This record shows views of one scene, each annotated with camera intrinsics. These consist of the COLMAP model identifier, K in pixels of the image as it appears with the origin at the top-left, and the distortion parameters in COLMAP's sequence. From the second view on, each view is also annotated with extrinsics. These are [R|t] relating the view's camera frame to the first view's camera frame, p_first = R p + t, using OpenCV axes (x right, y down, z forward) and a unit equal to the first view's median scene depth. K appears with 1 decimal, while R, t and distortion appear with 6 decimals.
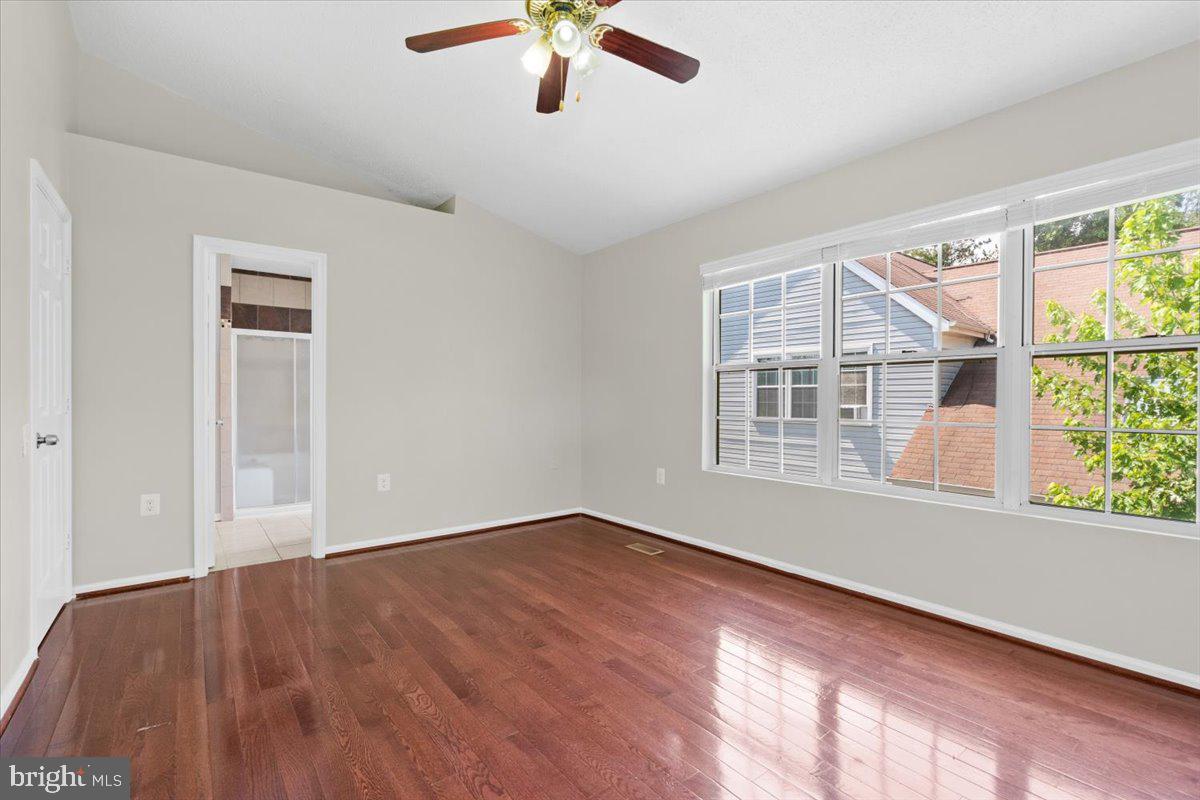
lens RADIAL K [[557.3, 0, 603.8], [0, 557.3, 399.4], [0, 0, 1]] dist [0.009697, 0.001216]
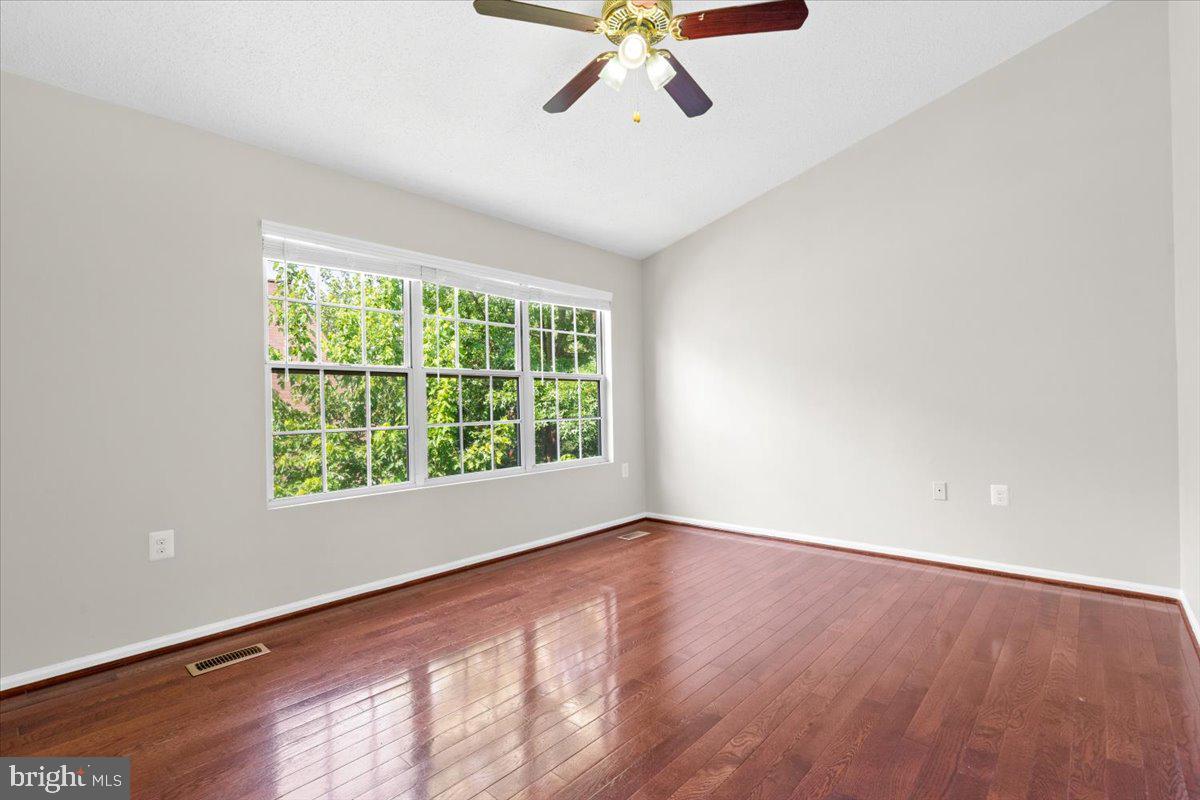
lens RADIAL K [[557.3, 0, 600.5], [0, 557.3, 404.5], [0, 0, 1]] dist [0.009697, 0.001216]
pose [[-0.203610, 0.009135, 0.979010, -0.660381], [0.016712, 0.999843, -0.005854, 0.005230], [-0.978910, 0.015169, -0.203730, 0.799203]]
